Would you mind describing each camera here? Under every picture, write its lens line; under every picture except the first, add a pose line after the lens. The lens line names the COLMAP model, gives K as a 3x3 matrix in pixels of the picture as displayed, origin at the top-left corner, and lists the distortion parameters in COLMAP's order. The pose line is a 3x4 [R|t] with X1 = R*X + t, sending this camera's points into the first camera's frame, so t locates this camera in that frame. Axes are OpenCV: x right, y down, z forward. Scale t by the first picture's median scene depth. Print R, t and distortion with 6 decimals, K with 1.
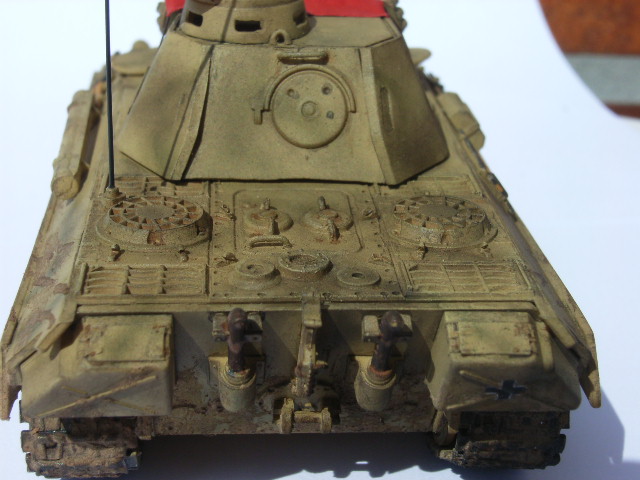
lens RADIAL K [[1360.7, 0, 320.0], [0, 1360.7, 240.0], [0, 0, 1]] dist [0.392466, -0.307292]
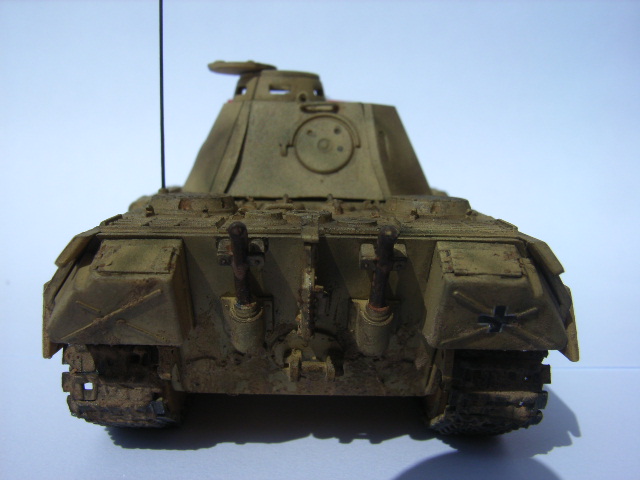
lens RADIAL K [[671.7, 0, 320.0], [0, 671.7, 240.0], [0, 0, 1]] dist [-0.005438, 0.007221]
pose [[0.998042, -0.004100, -0.062414, 0.031210], [-0.013220, 0.961480, -0.274558, 0.185934], [0.061136, 0.274846, 0.959543, 0.467058]]
